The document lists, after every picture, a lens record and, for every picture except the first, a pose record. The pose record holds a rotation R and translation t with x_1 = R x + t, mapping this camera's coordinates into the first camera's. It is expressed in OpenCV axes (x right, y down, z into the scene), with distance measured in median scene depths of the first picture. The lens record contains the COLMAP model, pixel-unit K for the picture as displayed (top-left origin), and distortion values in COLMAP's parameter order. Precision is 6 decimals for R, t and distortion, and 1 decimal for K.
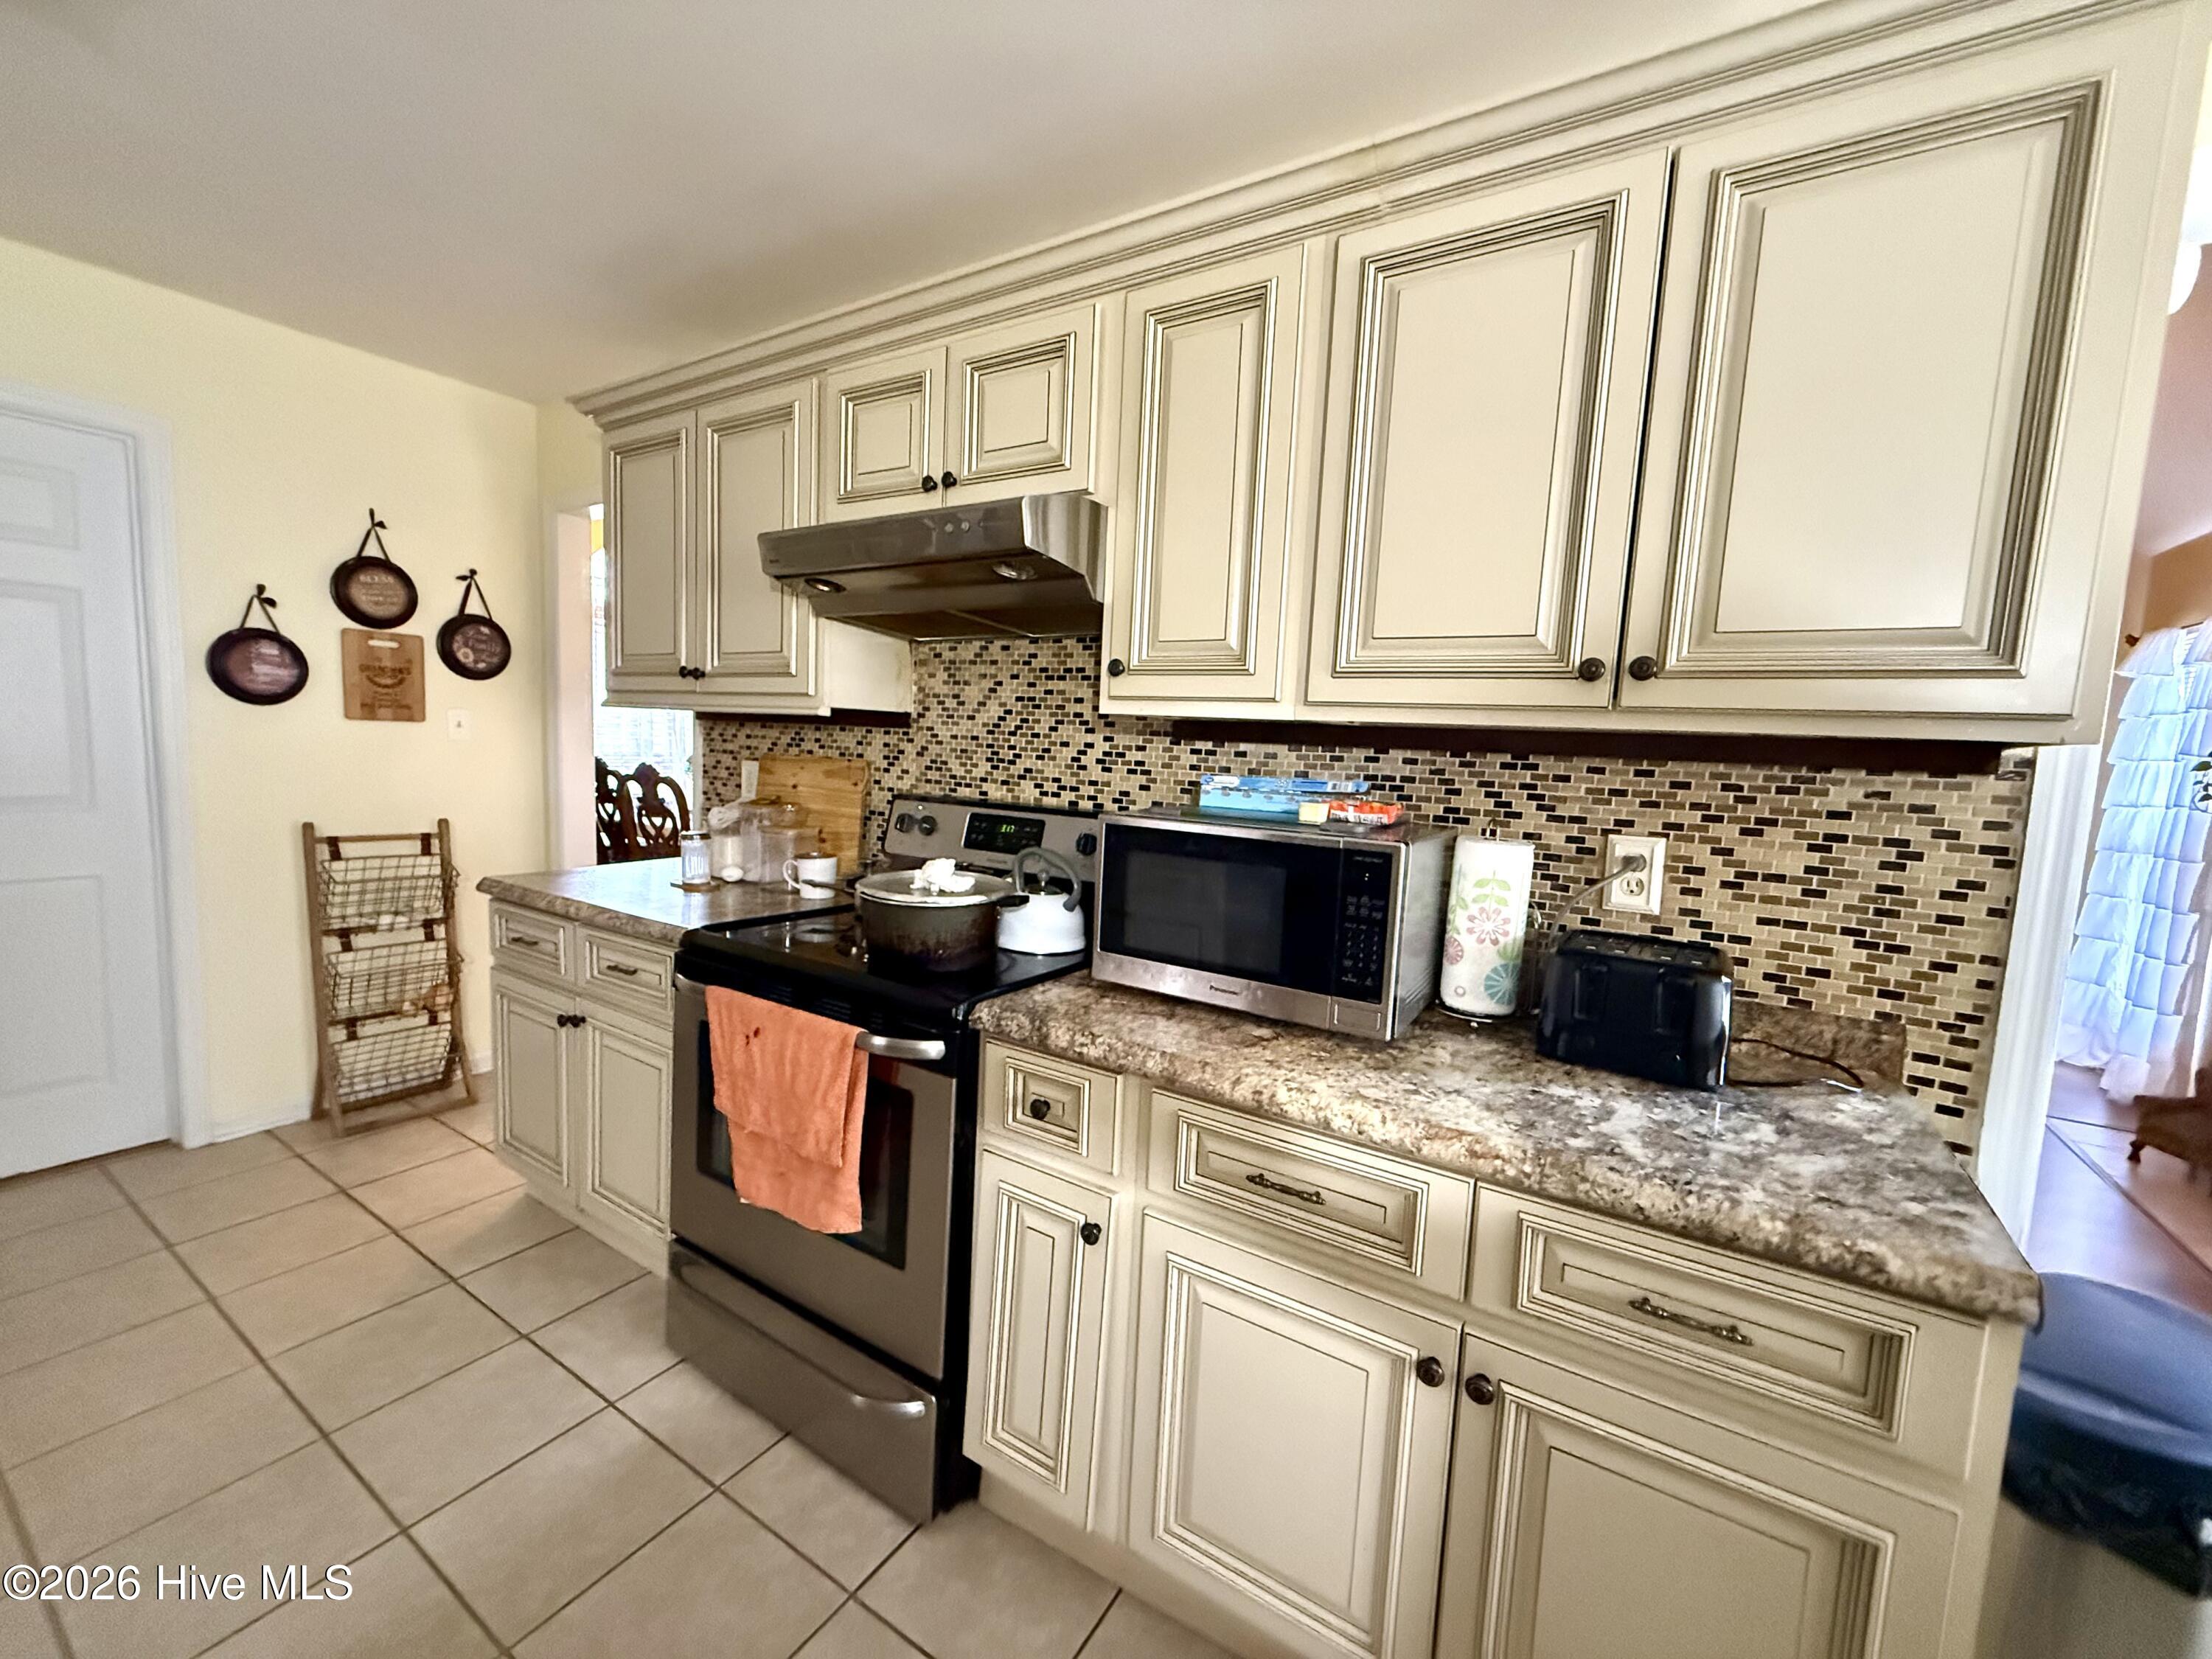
lens RADIAL K [[882.9, 0, 1097.1], [0, 882.9, 829.0], [0, 0, 1]] dist [-0.002396, -0.000051]
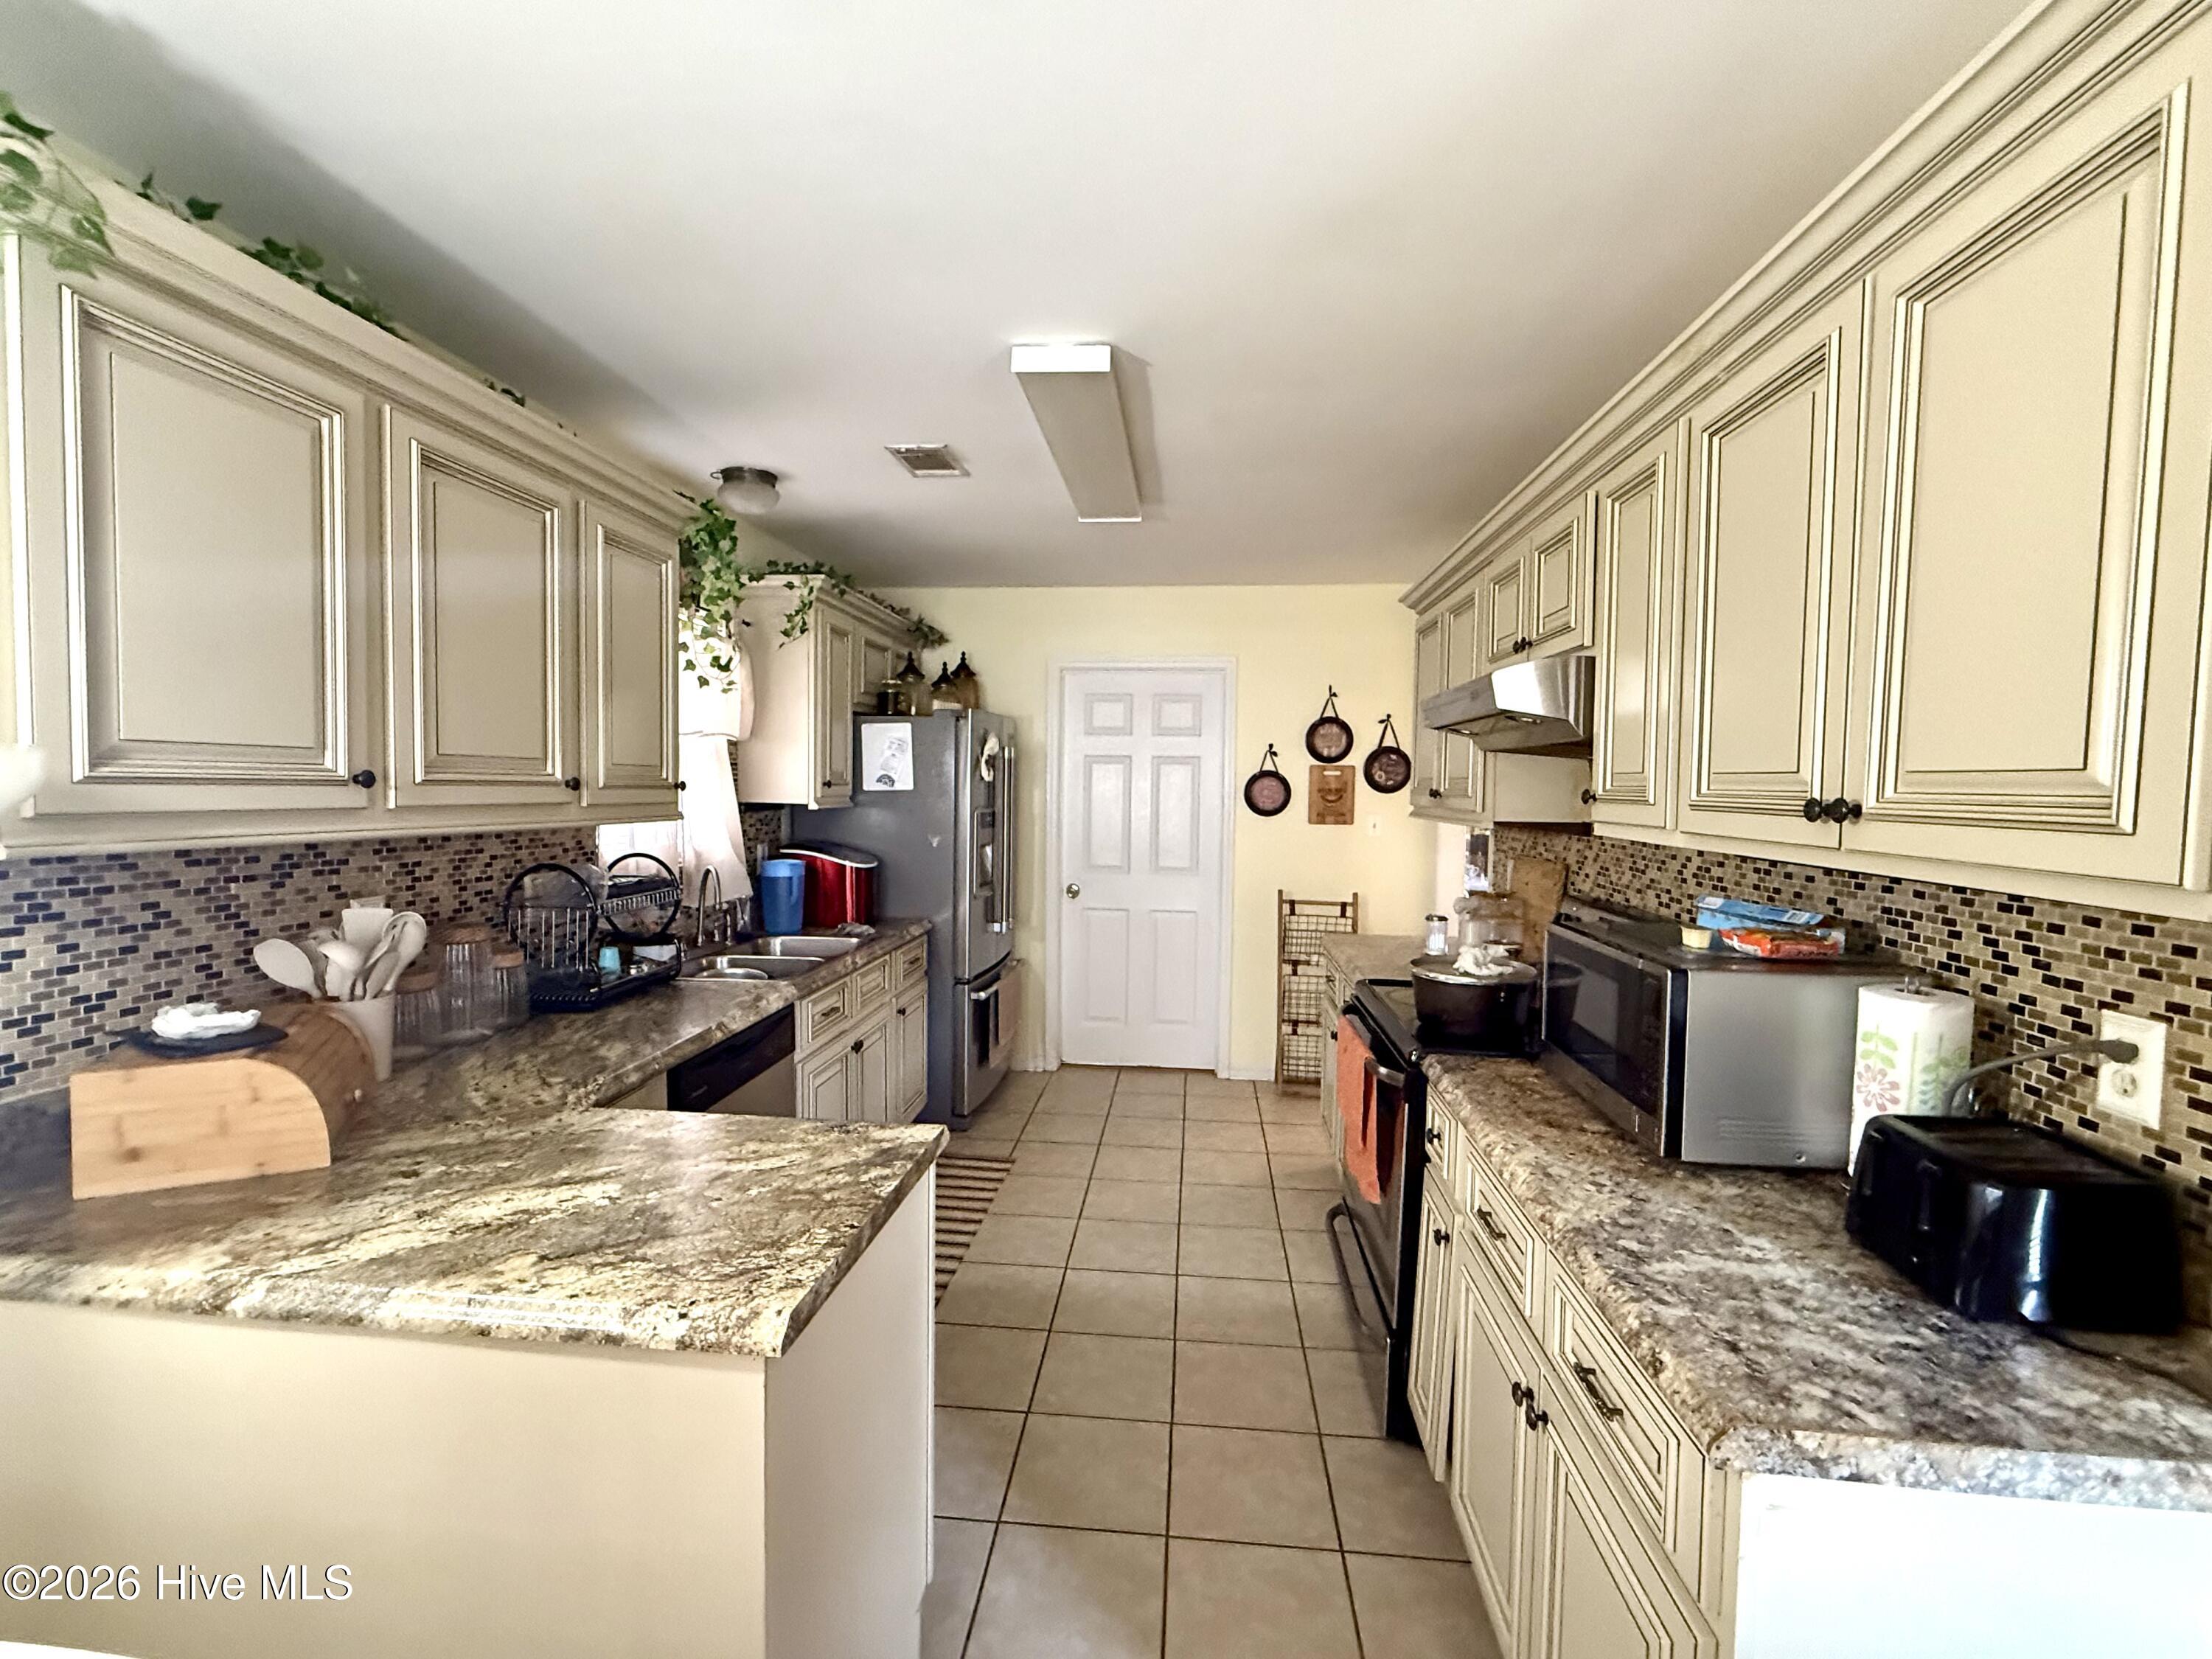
lens RADIAL K [[958.8, 0, 1111.8], [0, 958.8, 829.2], [0, 0, 1]] dist [-0.000528, 0.000232]
pose [[0.460206, 0.002085, -0.887810, 0.883056], [-0.078810, 0.996145, -0.038513, -0.046240], [0.884308, 0.087692, 0.458596, -0.121515]]
